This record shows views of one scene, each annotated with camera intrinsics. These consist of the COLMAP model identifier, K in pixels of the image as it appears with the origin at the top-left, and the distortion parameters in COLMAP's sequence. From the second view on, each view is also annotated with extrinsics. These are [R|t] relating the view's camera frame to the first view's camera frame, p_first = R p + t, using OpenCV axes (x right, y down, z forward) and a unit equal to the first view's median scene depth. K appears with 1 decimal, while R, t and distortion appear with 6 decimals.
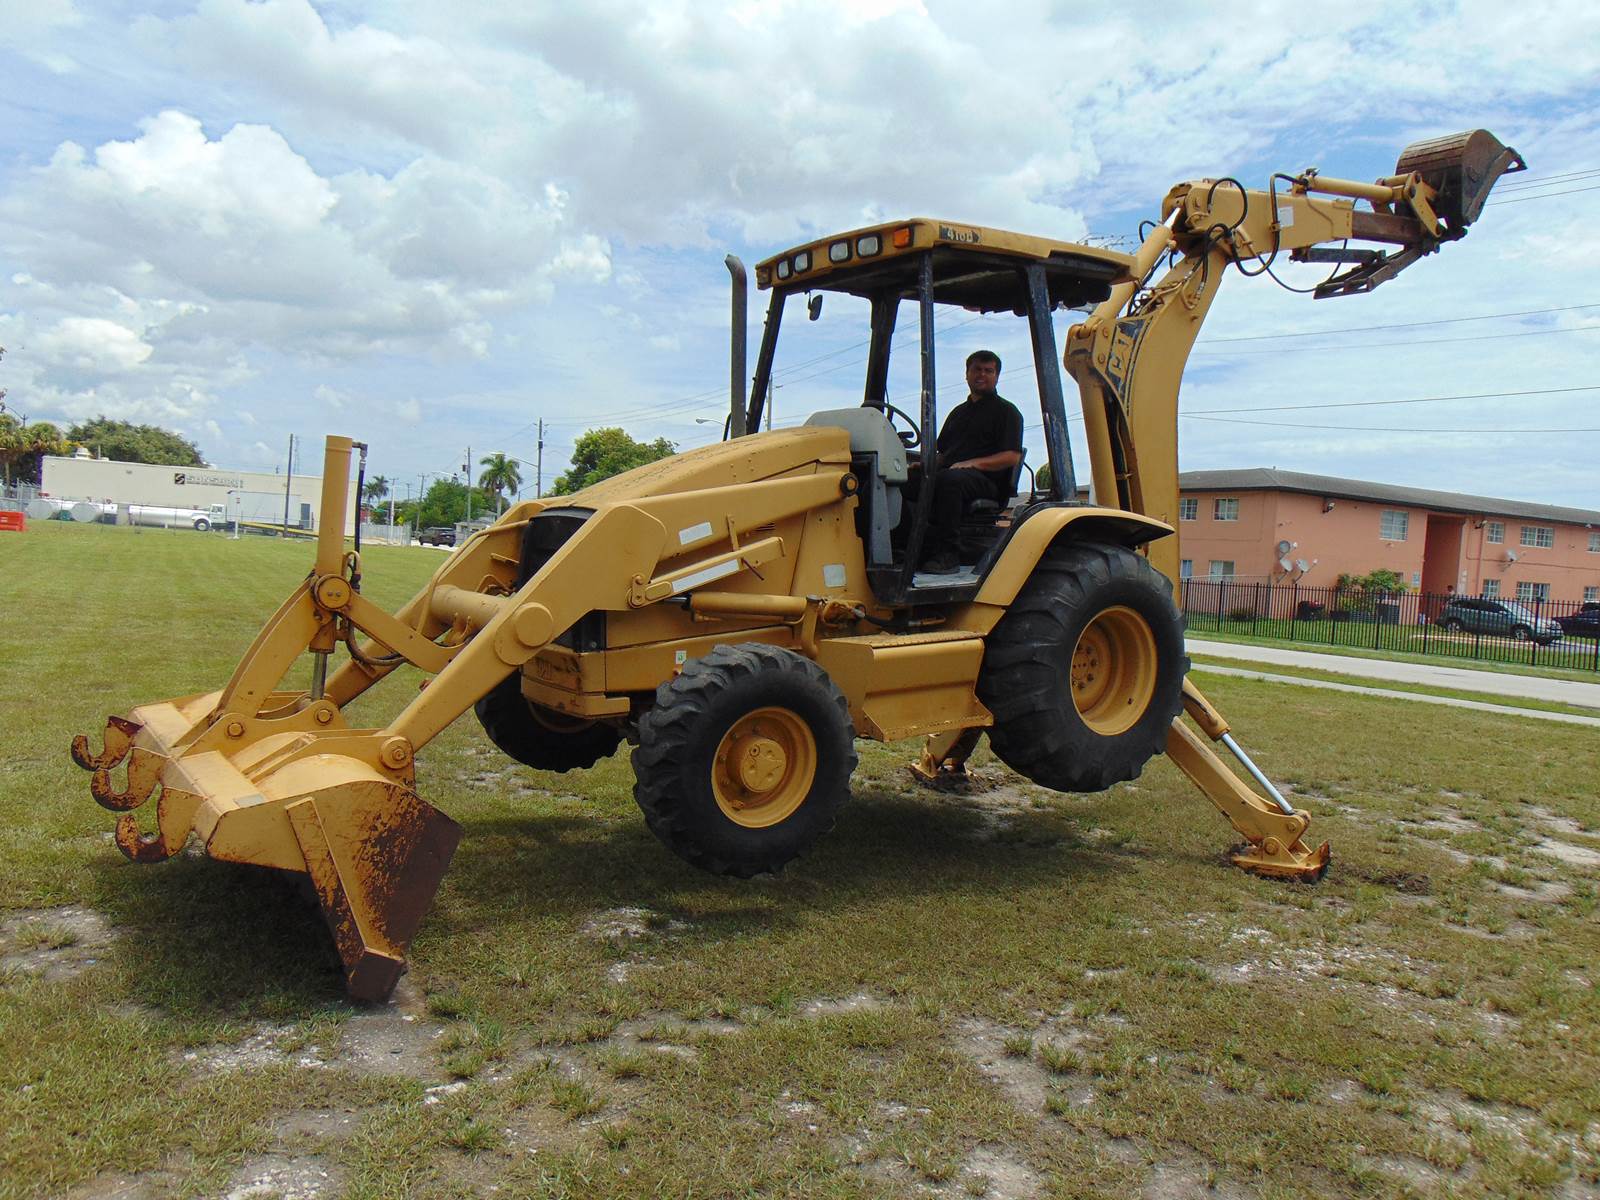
lens RADIAL K [[1196.5, 0, 800.4], [0, 1196.5, 610.1], [0, 0, 1]] dist [-0.030916, 0.066226]
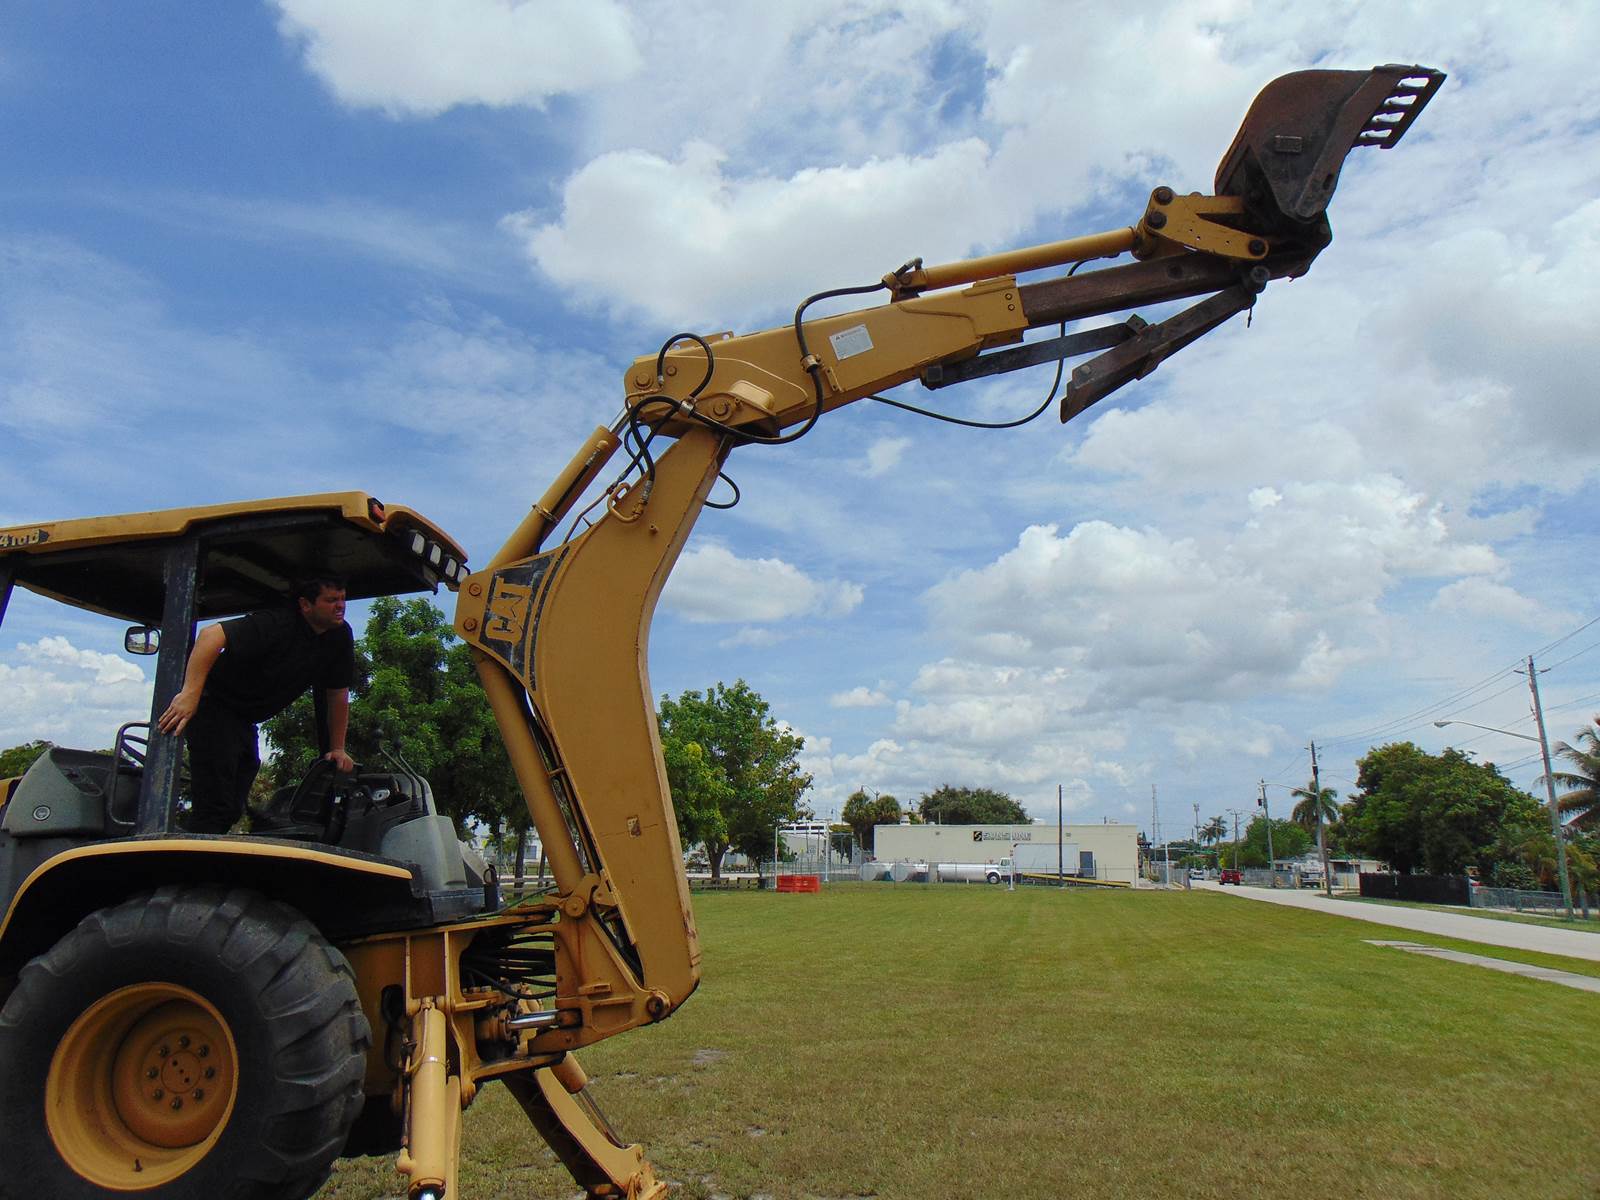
lens RADIAL K [[1196.5, 0, 796.6], [0, 1196.5, 607.2], [0, 0, 1]] dist [-0.030916, 0.066226]
pose [[0.761716, -0.188721, -0.619816, 0.866617], [0.005850, 0.958603, -0.284685, -0.004894], [0.647884, 0.213223, 0.731288, 0.576829]]
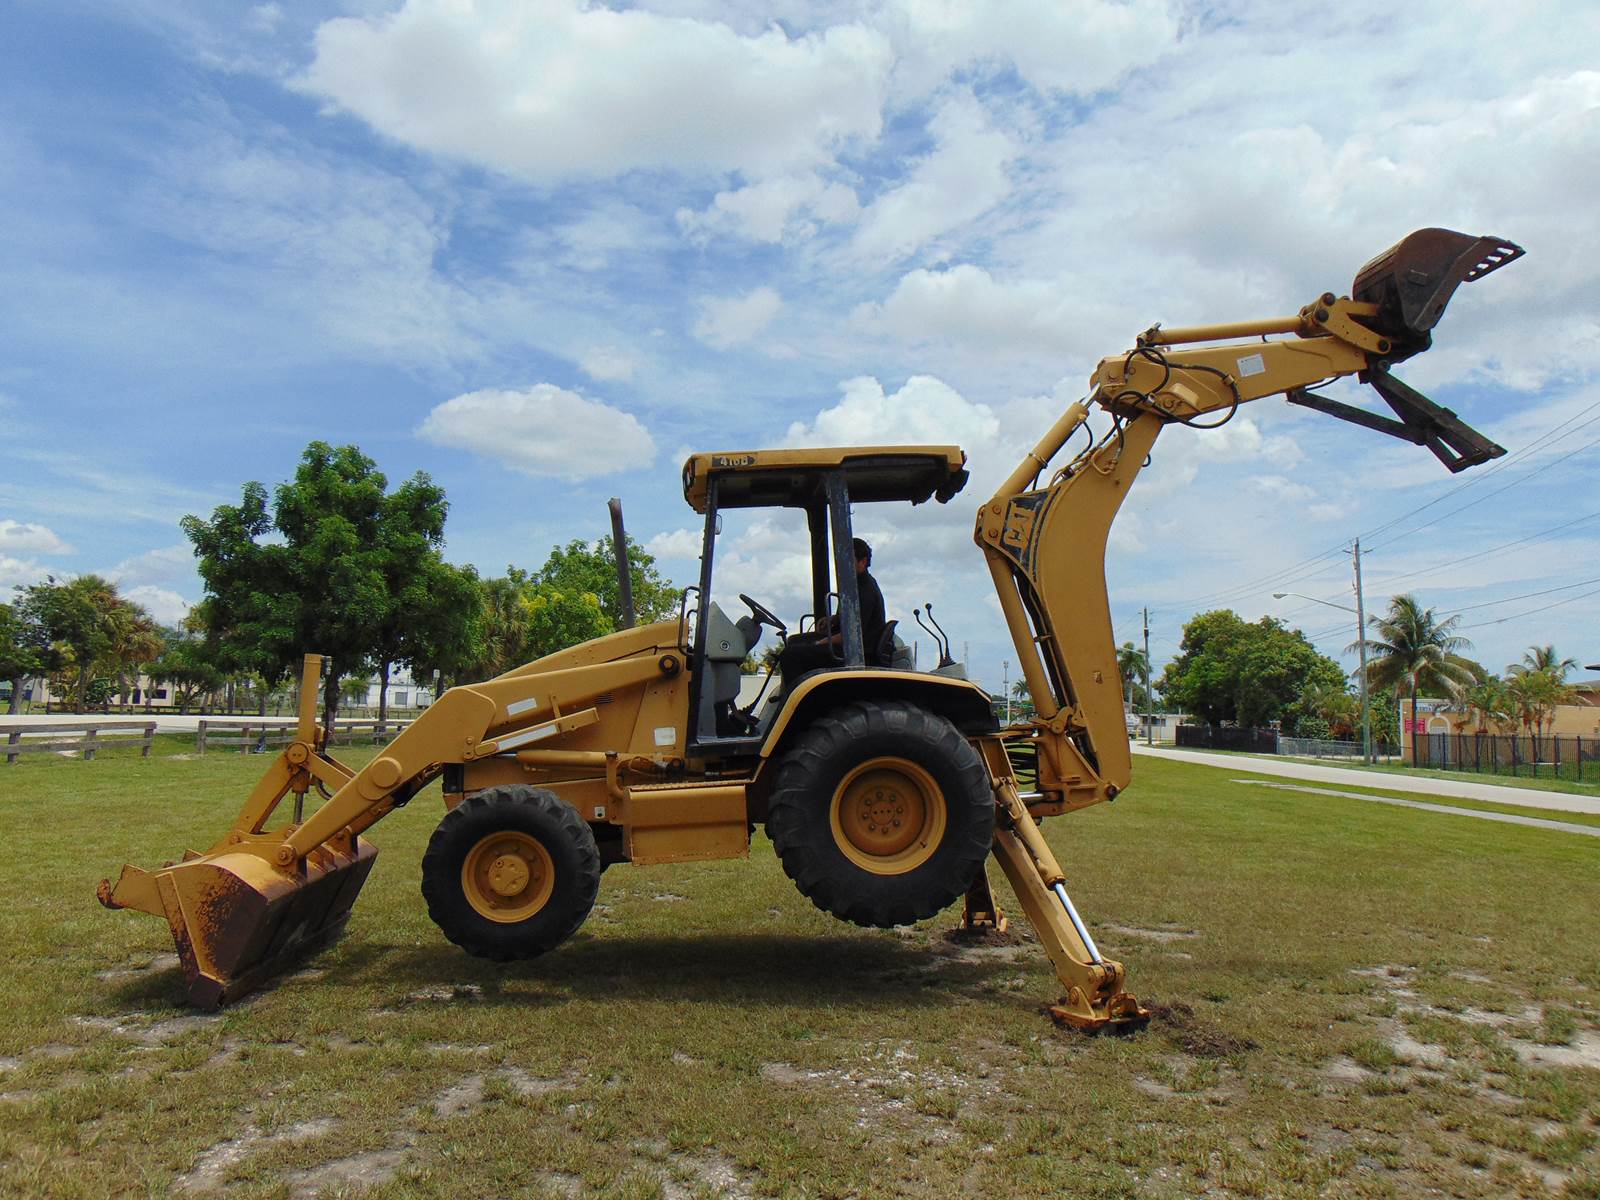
lens RADIAL K [[1196.5, 0, 782.7], [0, 1196.5, 584.7], [0, 0, 1]] dist [-0.030916, 0.066226]
pose [[0.849943, -0.100691, -0.517164, 0.645222], [0.005362, 0.983171, -0.182610, 0.035493], [0.526848, 0.152435, 0.836179, -0.014907]]
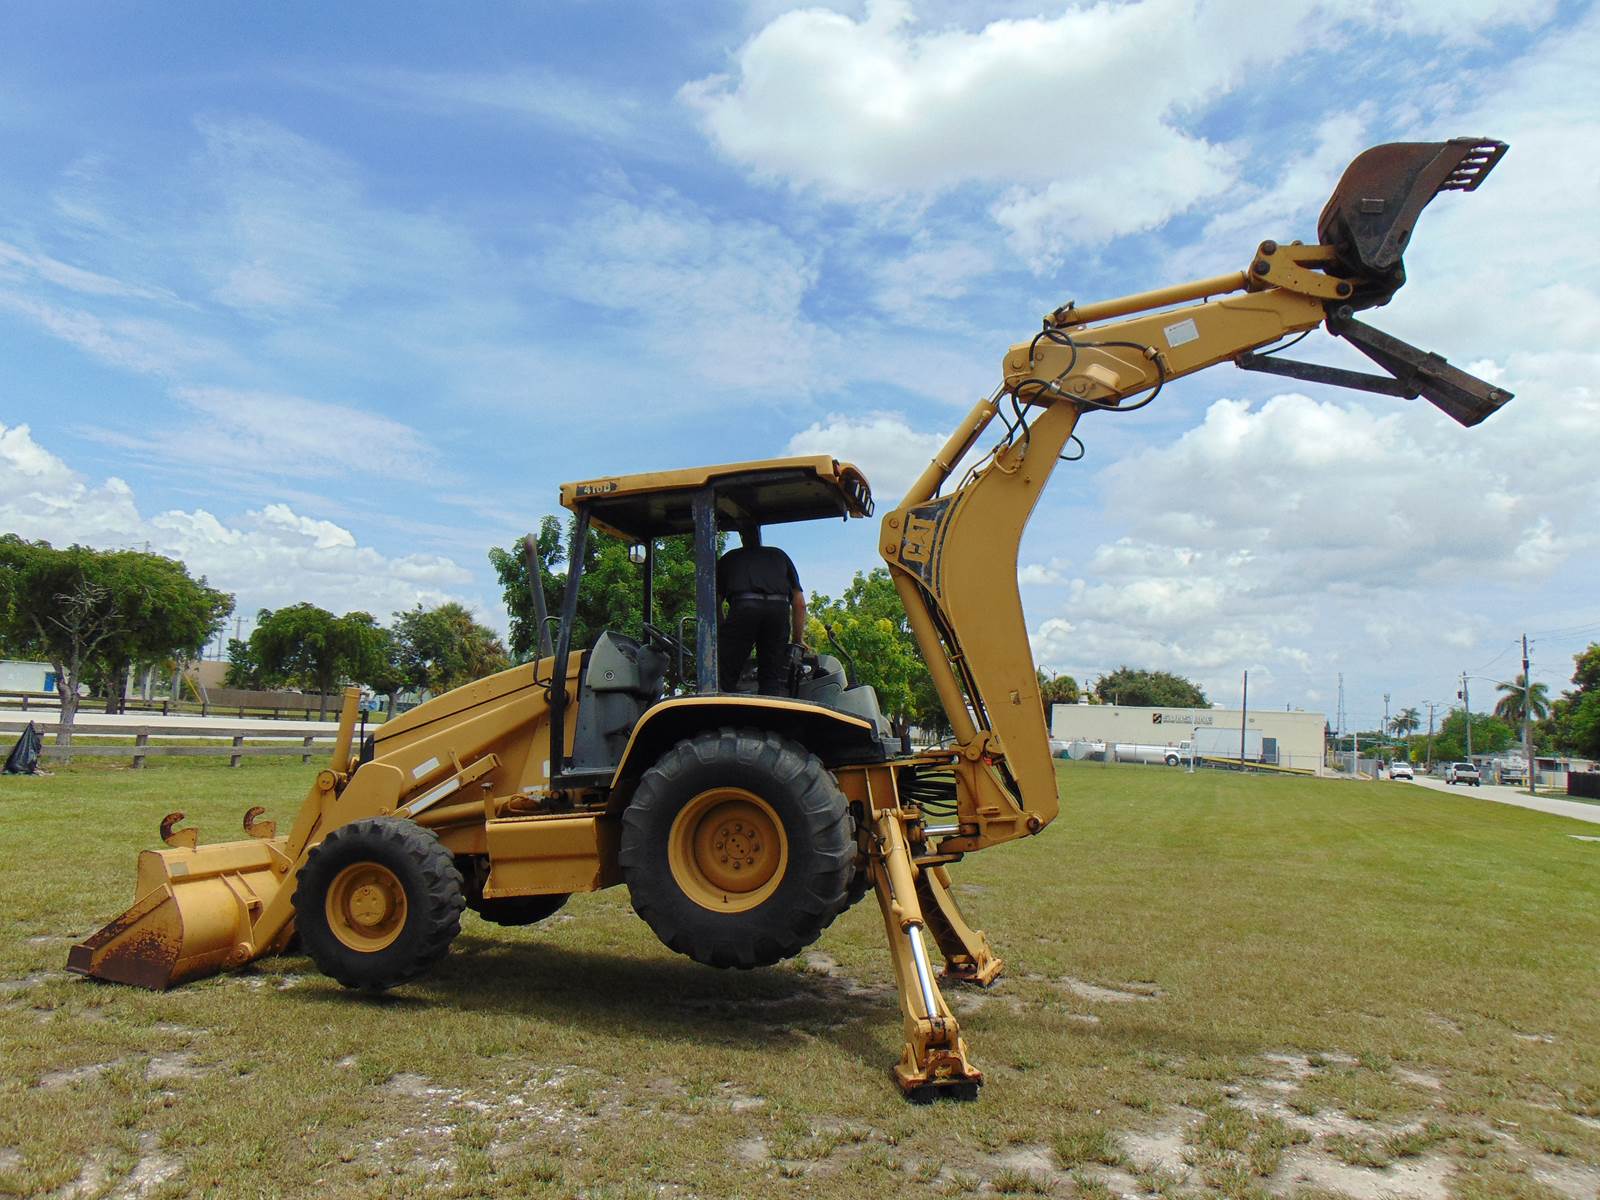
lens RADIAL K [[1196.5, 0, 798.4], [0, 1196.5, 603.2], [0, 0, 1]] dist [-0.030916, 0.066226]
pose [[0.668890, -0.107898, -0.735490, 0.942539], [-0.043876, 0.981954, -0.183958, 0.029508], [0.742066, 0.155318, 0.652085, 0.273534]]
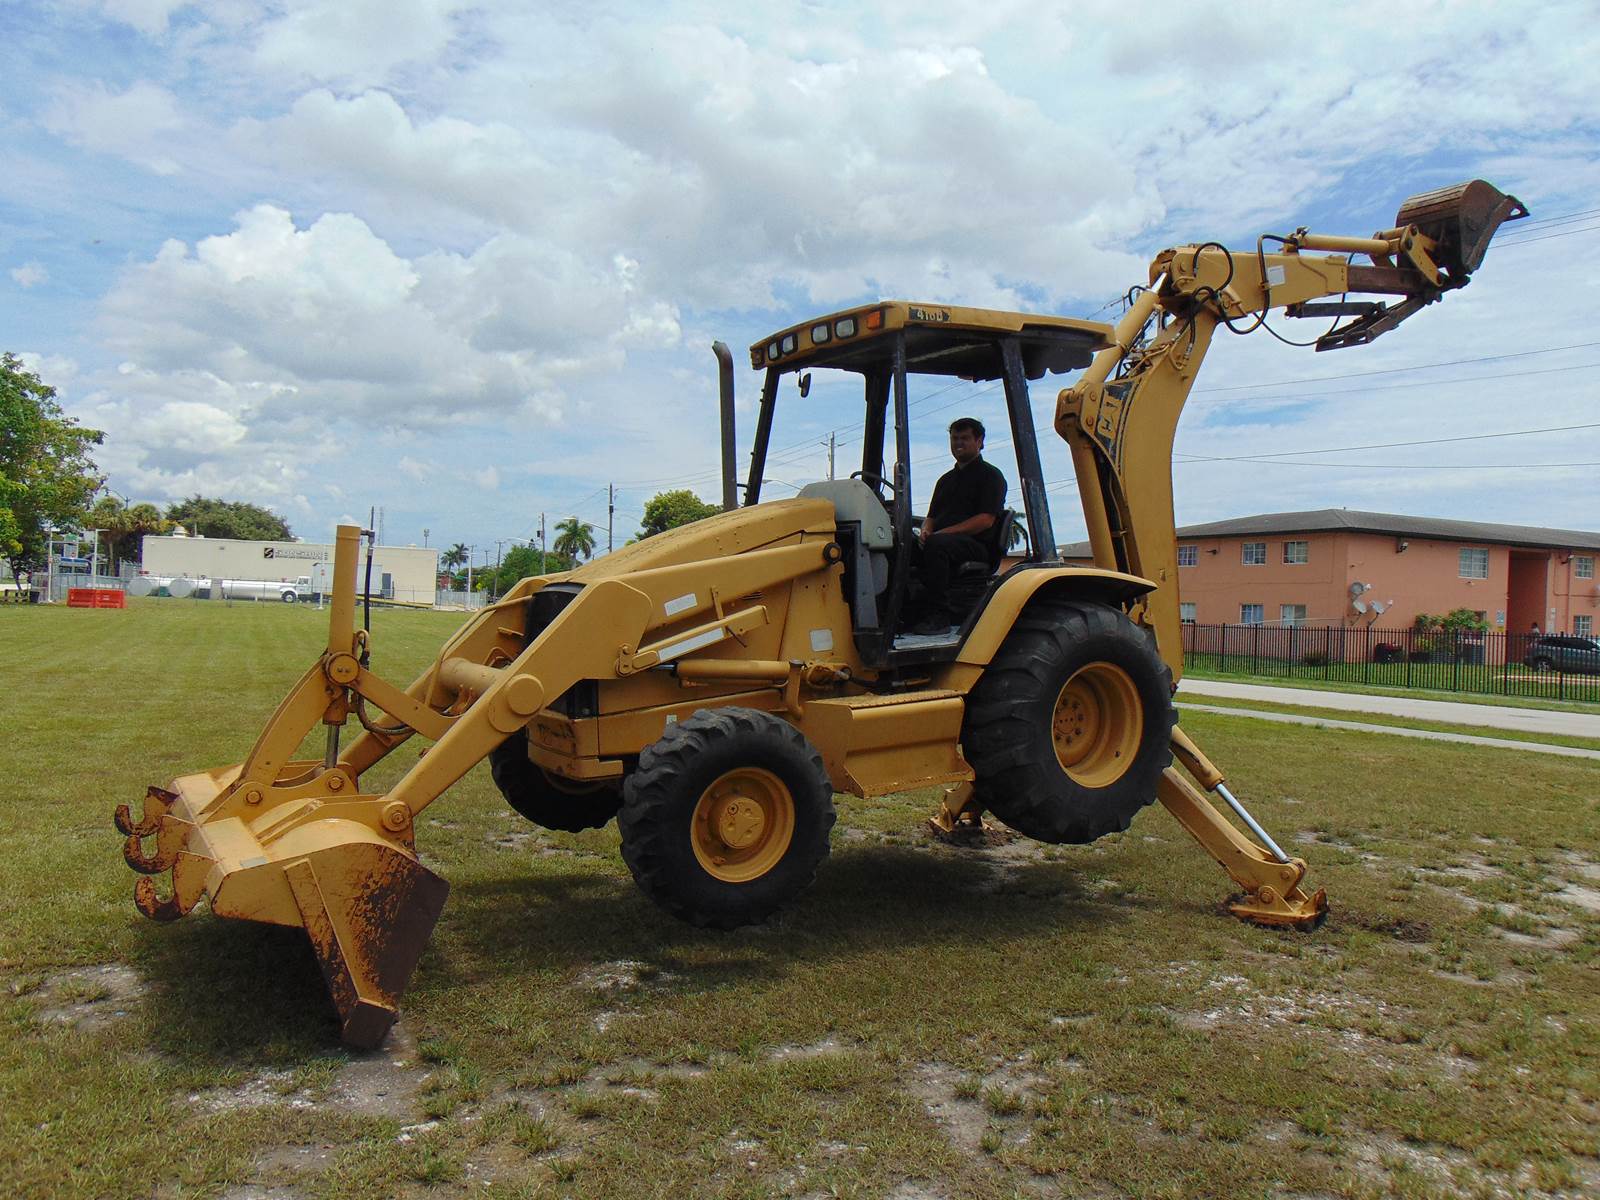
lens RADIAL K [[1196.5, 0, 799.2], [0, 1196.5, 607.2], [0, 0, 1]] dist [-0.030916, 0.066226]
pose [[0.997612, -0.027641, -0.063302, 0.061182], [0.024541, 0.998486, -0.049236, -0.004908], [0.064567, 0.047565, 0.996779, -0.039905]]
